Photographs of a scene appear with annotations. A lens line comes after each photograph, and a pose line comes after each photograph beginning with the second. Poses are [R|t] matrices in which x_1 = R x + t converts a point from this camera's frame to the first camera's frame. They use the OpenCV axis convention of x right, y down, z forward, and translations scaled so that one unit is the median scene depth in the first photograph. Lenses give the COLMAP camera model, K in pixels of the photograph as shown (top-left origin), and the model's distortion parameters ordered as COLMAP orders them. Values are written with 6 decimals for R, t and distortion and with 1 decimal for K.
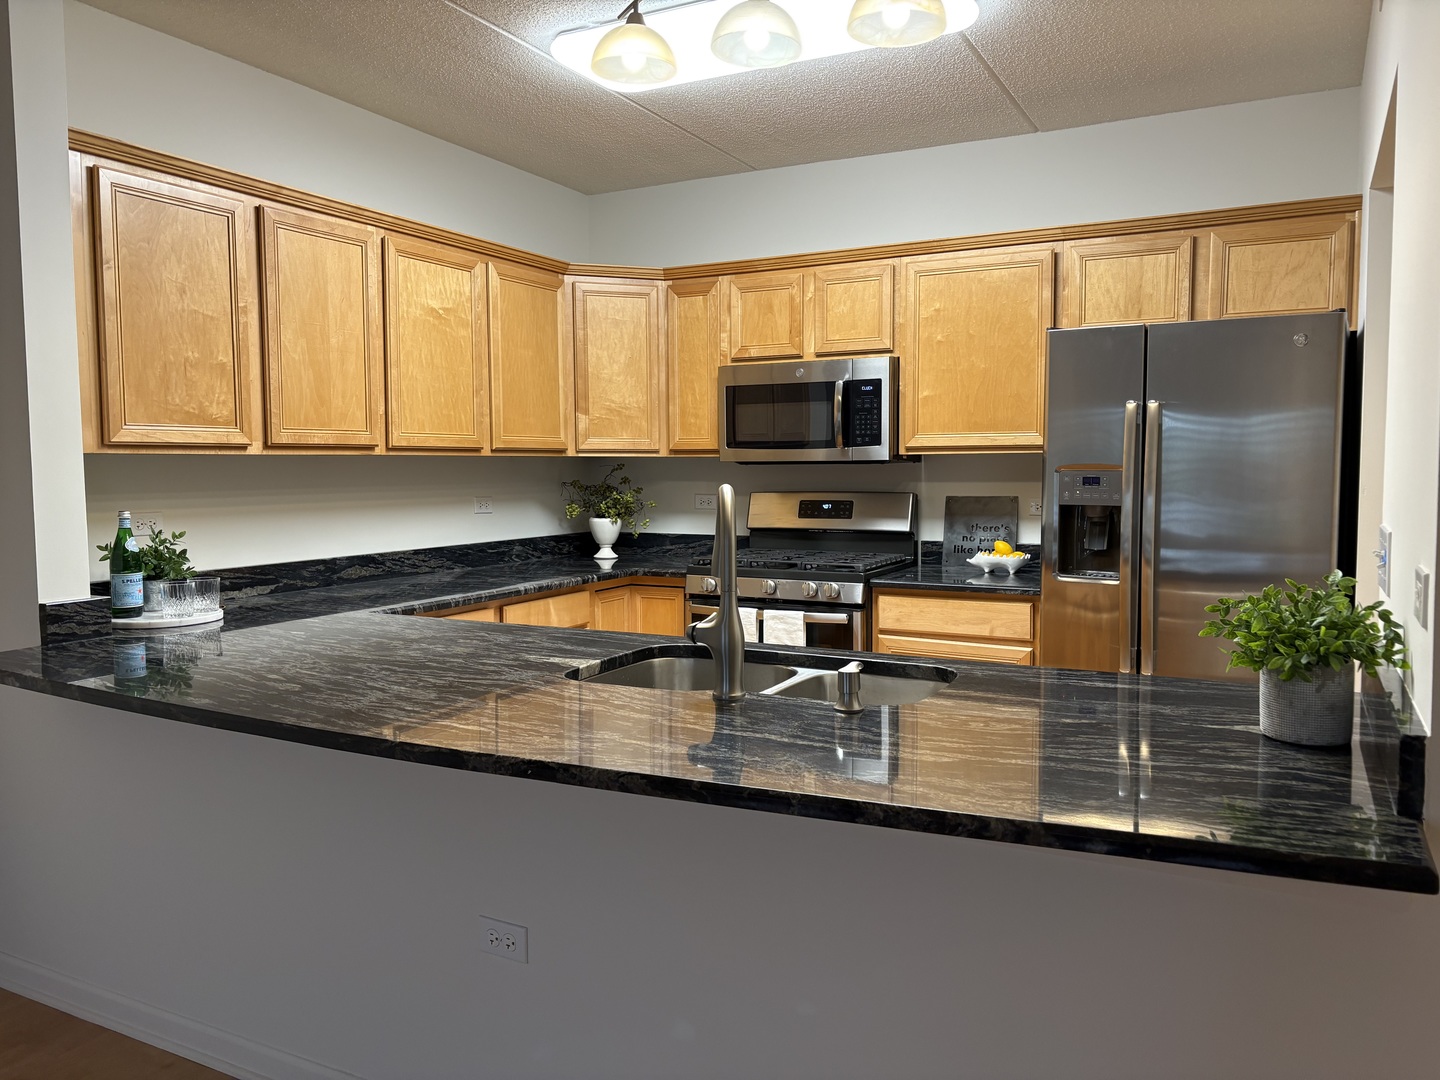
lens RADIAL K [[1081.2, 0, 719.9], [0, 1081.2, 542.0], [0, 0, 1]] dist [0.014582, -0.026567]
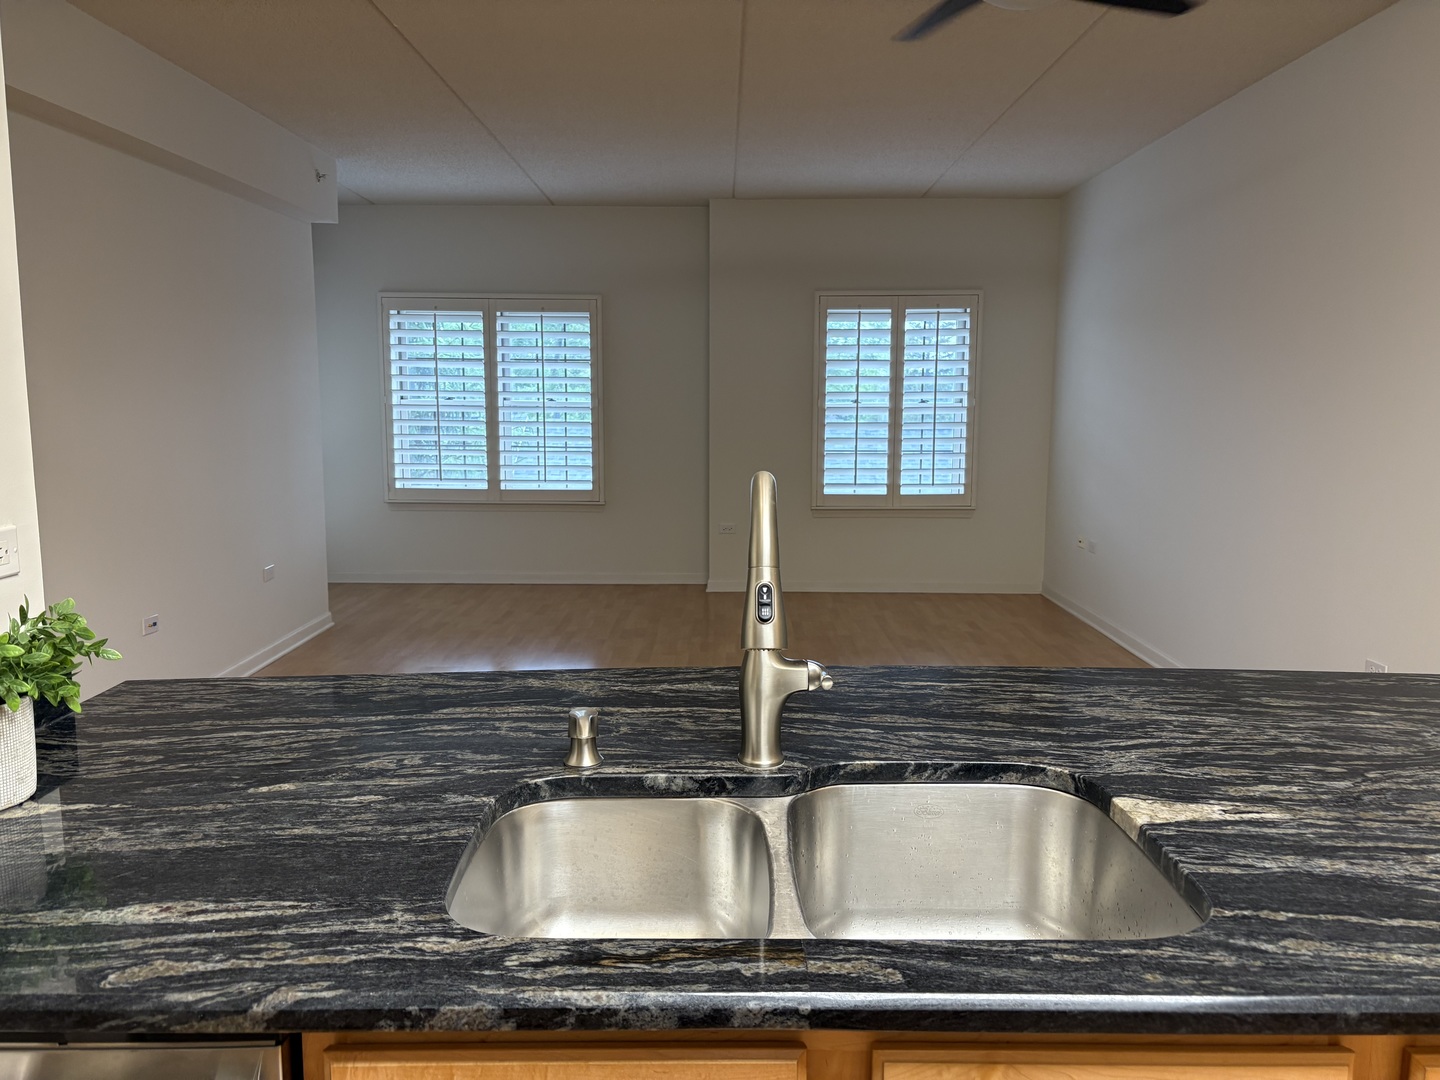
lens RADIAL K [[1081.2, 0, 713.5], [0, 1081.2, 547.9], [0, 0, 1]] dist [0.014582, -0.026567]
pose [[-0.885626, 0.071589, -0.458849, 0.242057], [-0.030578, 0.976914, 0.211435, -0.097930], [0.463392, 0.201283, -0.862991, 1.076219]]
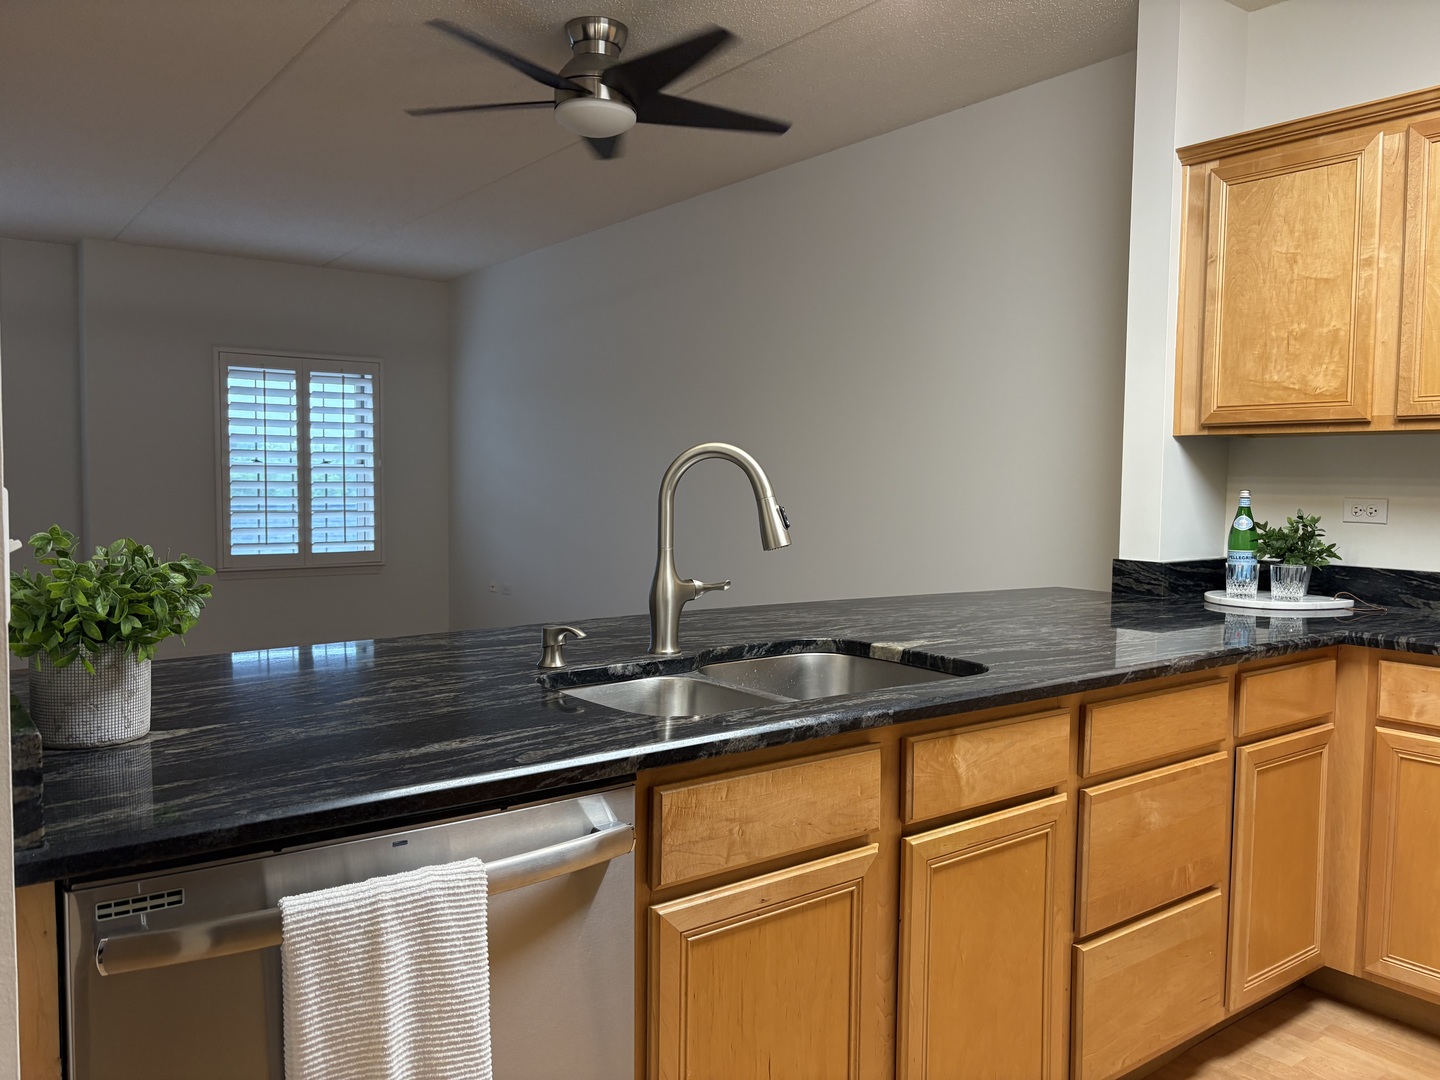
lens RADIAL K [[1081.2, 0, 716.3], [0, 1081.2, 539.9], [0, 0, 1]] dist [0.014582, -0.026567]
pose [[-0.423330, 0.051272, -0.904523, 0.606369], [-0.078174, 0.992606, 0.092851, -0.038203], [0.902596, 0.110017, -0.416192, 0.990403]]
